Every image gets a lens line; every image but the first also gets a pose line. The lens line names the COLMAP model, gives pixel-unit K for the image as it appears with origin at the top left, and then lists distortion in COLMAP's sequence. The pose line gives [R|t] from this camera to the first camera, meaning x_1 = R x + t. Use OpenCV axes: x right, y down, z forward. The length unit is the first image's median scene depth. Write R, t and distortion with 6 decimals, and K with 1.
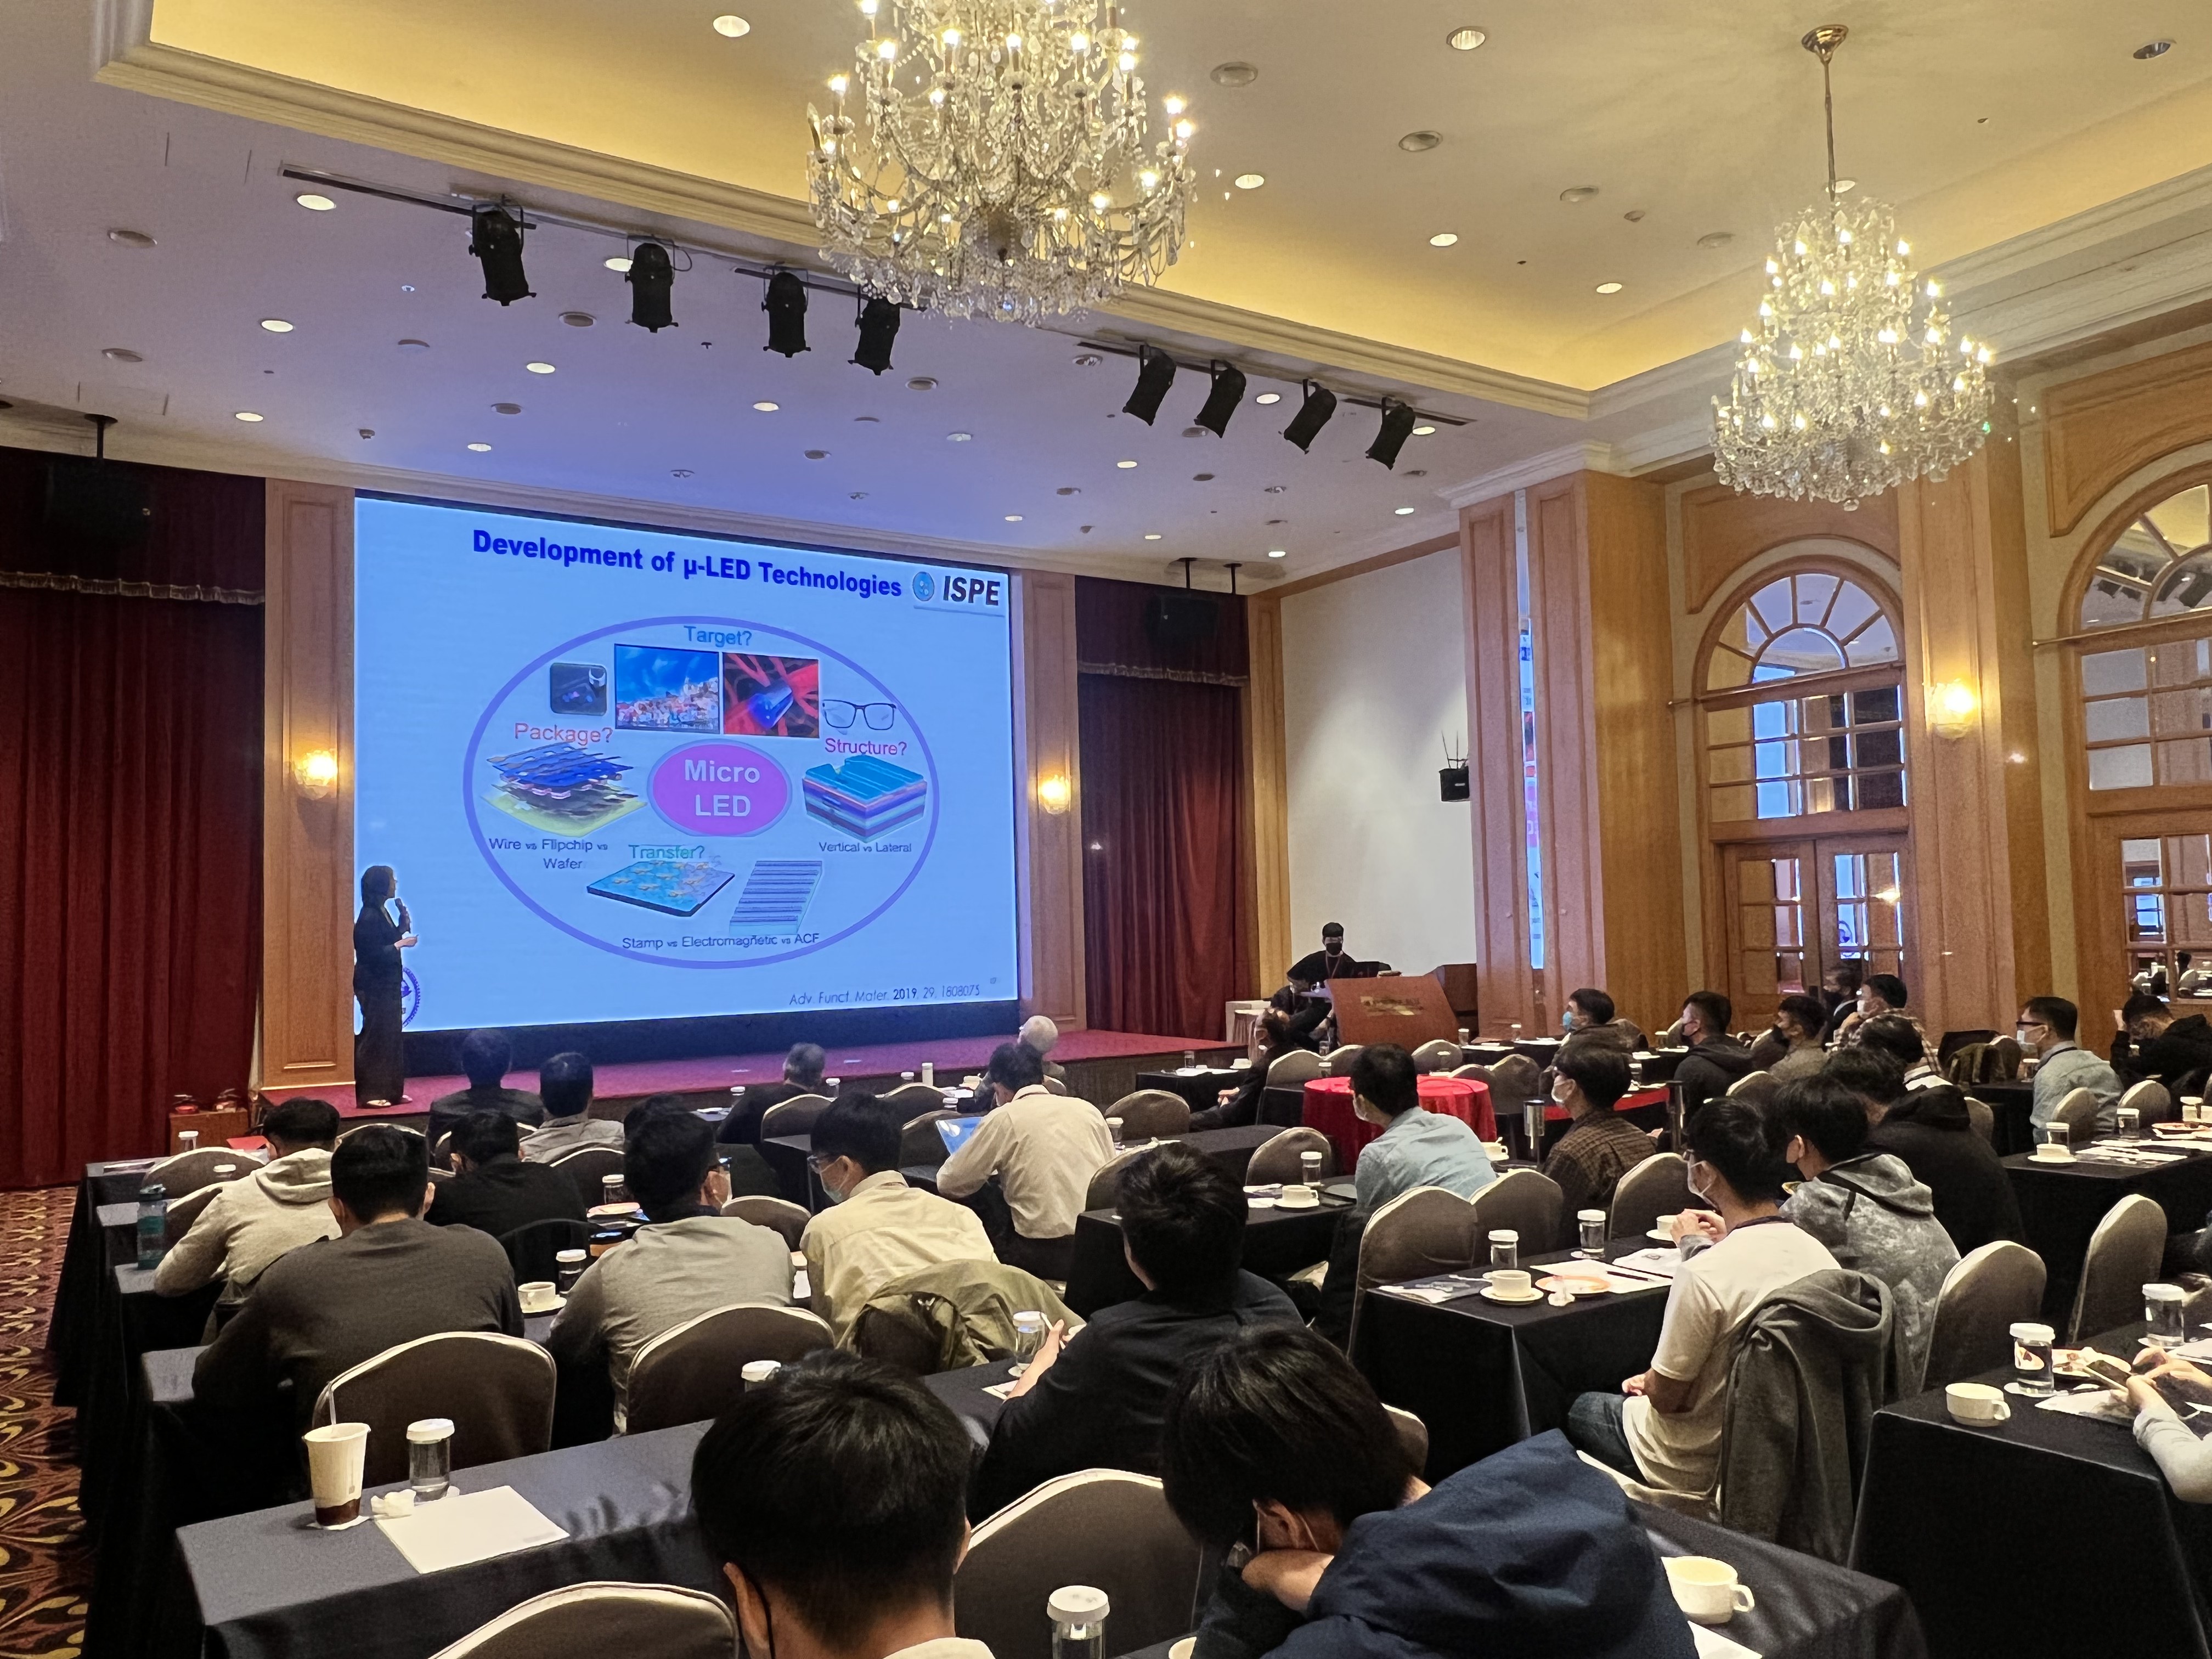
lens RADIAL K [[1573.3, 0, 1081.7], [0, 1573.3, 818.9], [0, 0, 1]] dist [-0.004221, -0.000565]
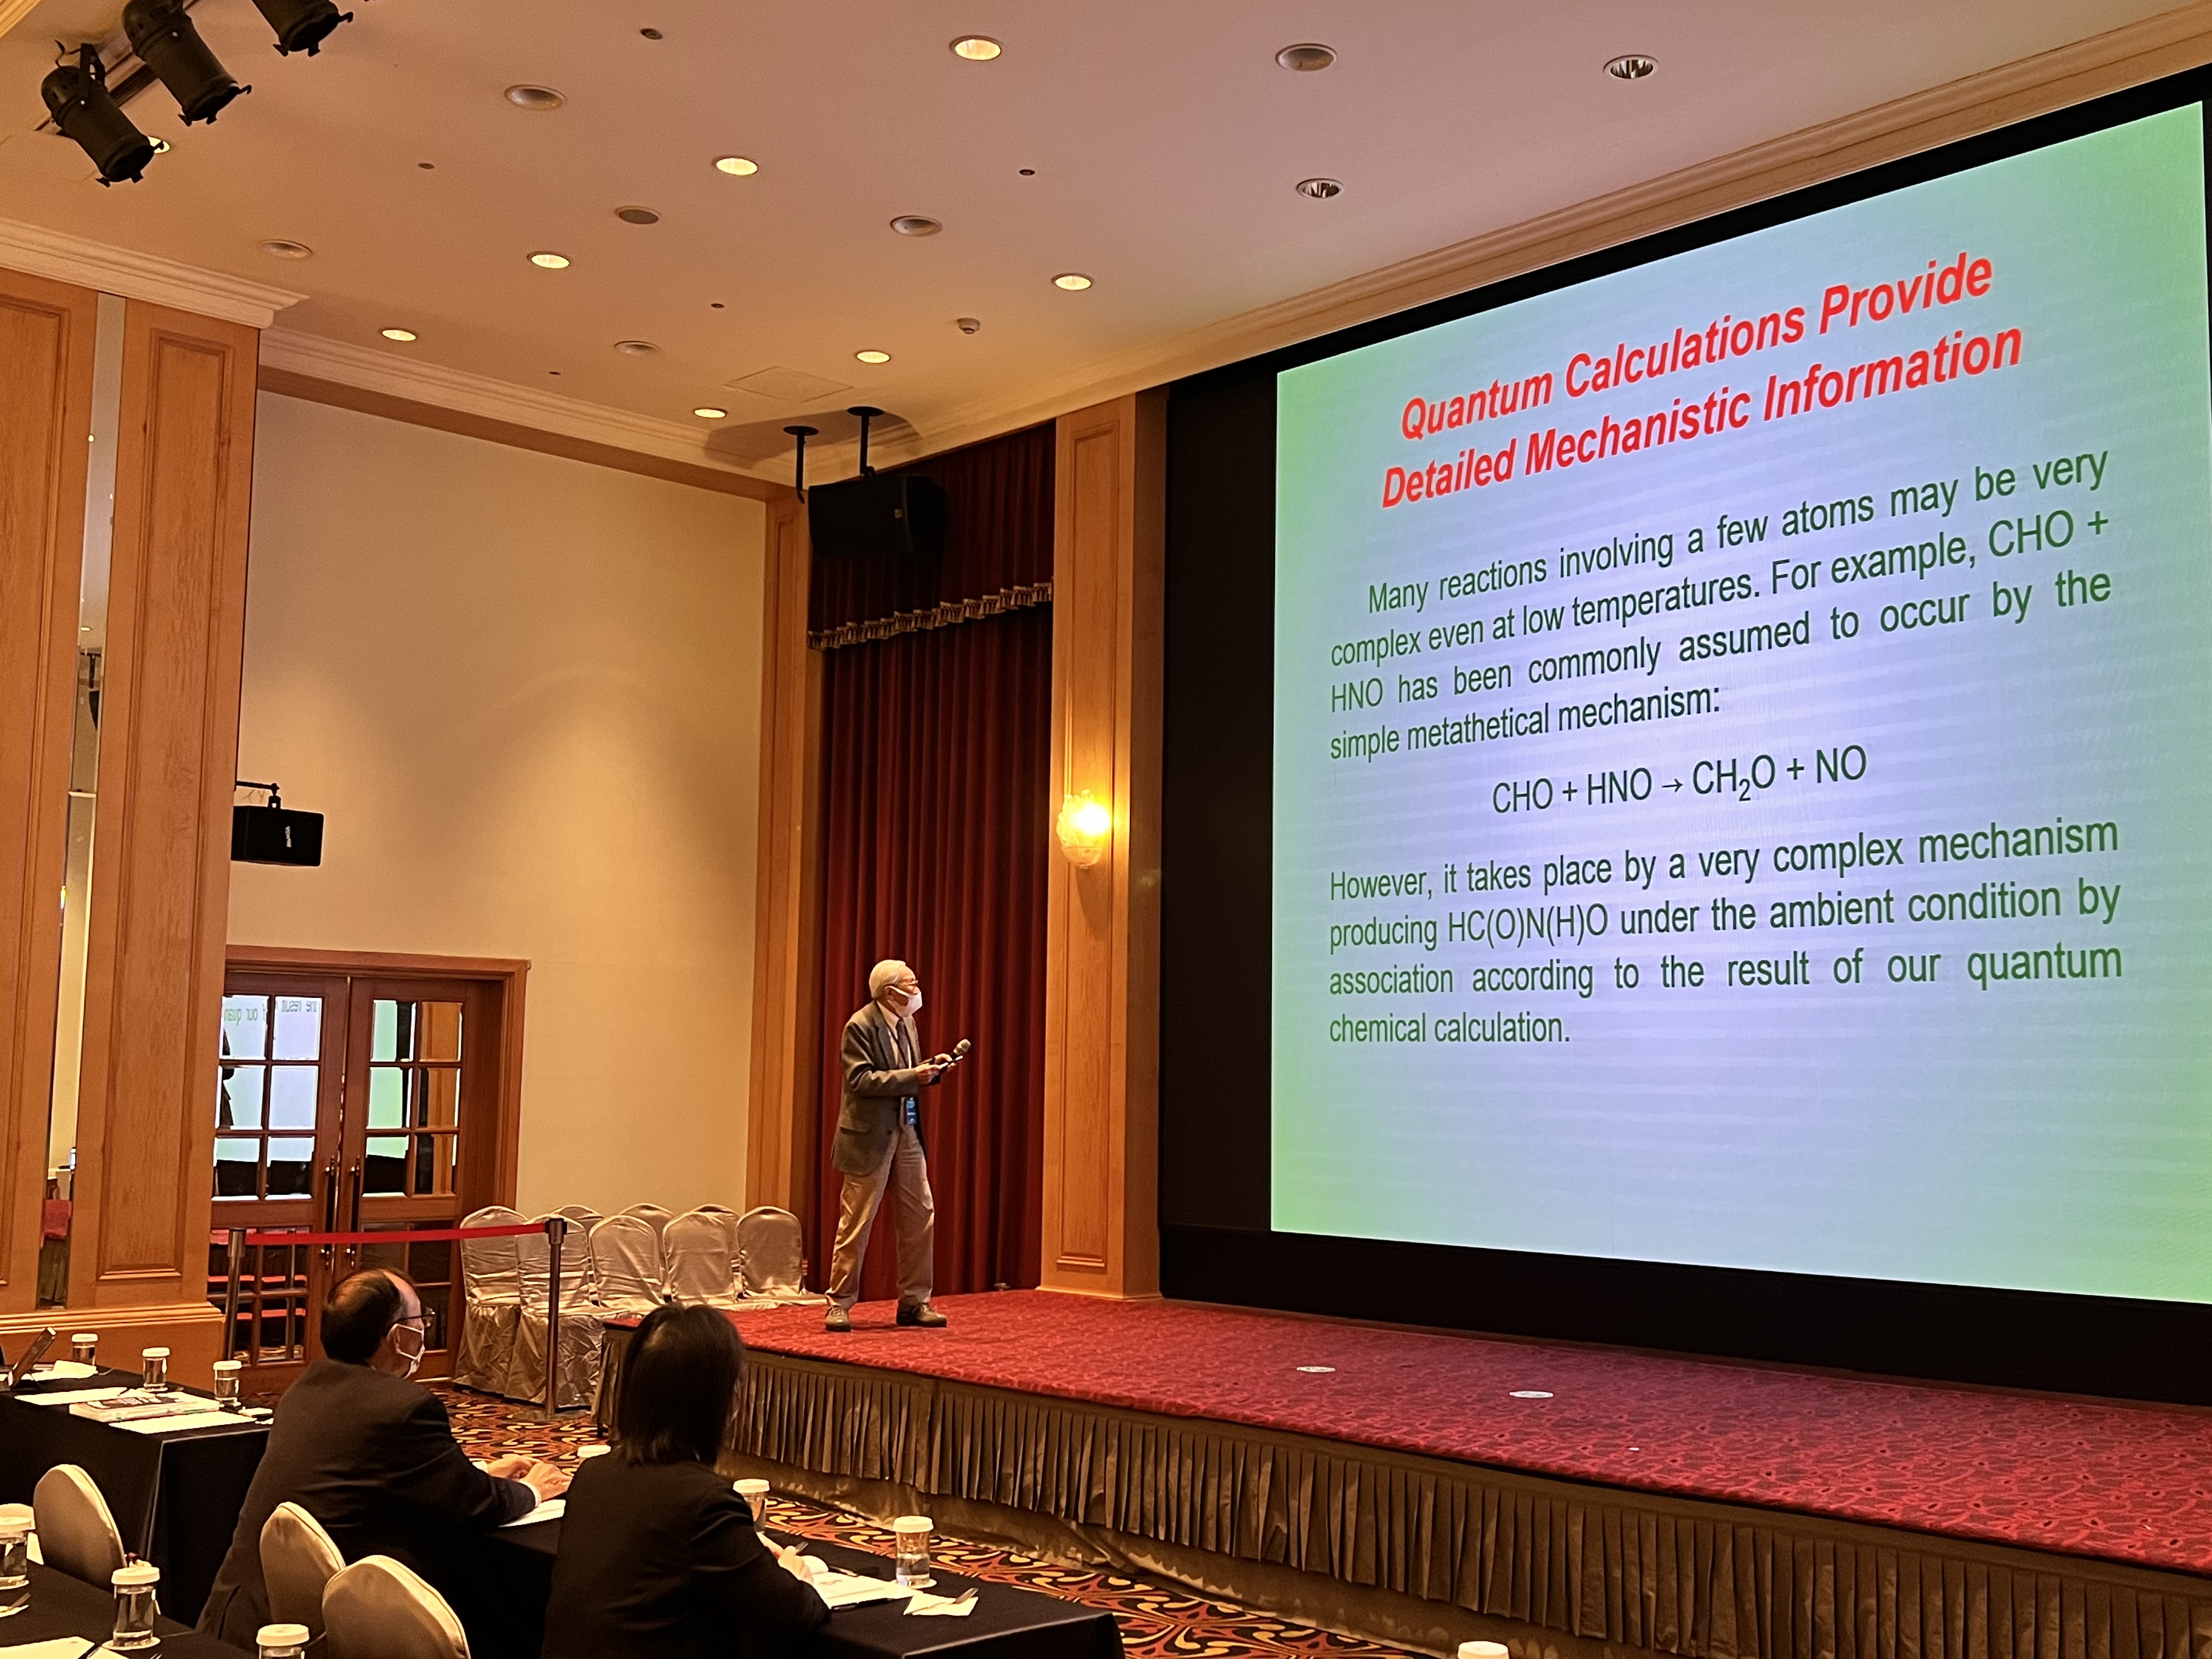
lens RADIAL K [[2292.9, 0, 1116.0], [0, 2292.9, 841.5], [0, 0, 1]] dist [0.169788, -0.443882]
pose [[0.186056, -0.076833, -0.979530, 0.485015], [0.052229, 0.996302, -0.068228, 0.044595], [0.981150, -0.038465, 0.189381, 0.823493]]
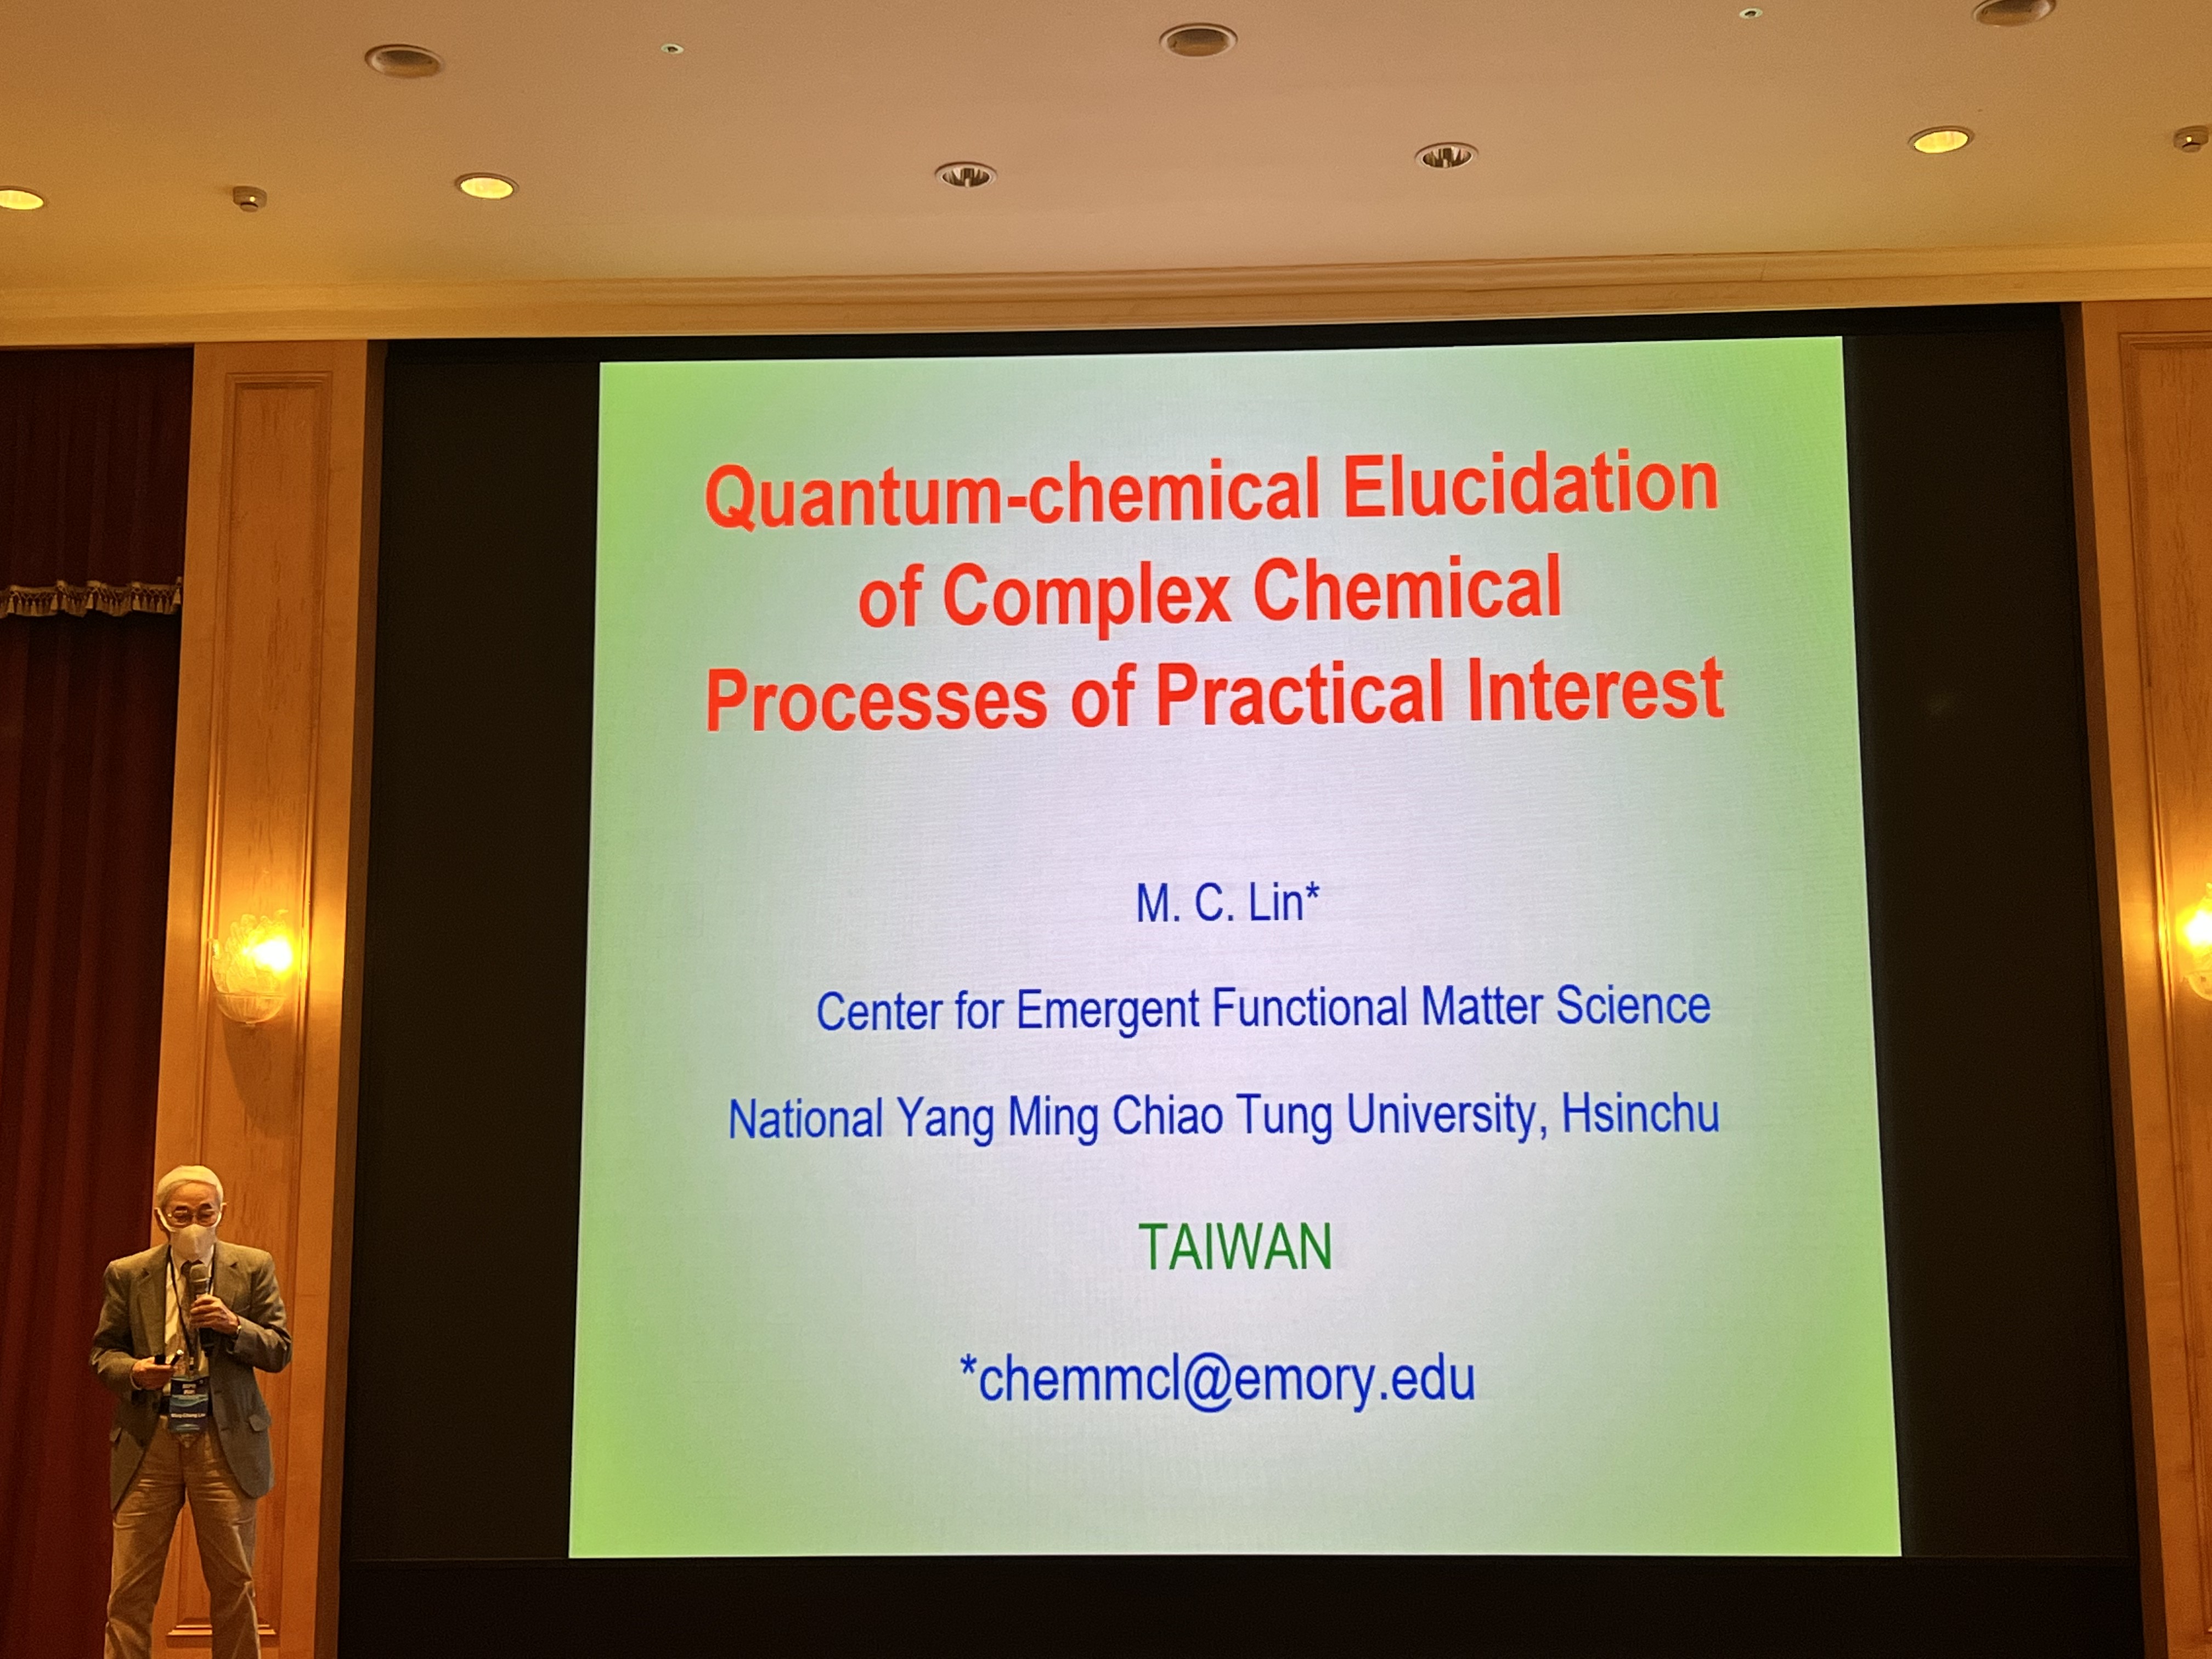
lens RADIAL K [[2929.2, 0, 1107.5], [0, 2929.2, 822.6], [0, 0, 1]] dist [0.068992, -0.129048]
pose [[0.815854, -0.076916, -0.573120, 0.197480], [0.026848, 0.995084, -0.095327, 0.016736], [0.577634, 0.062386, 0.813908, 0.450095]]
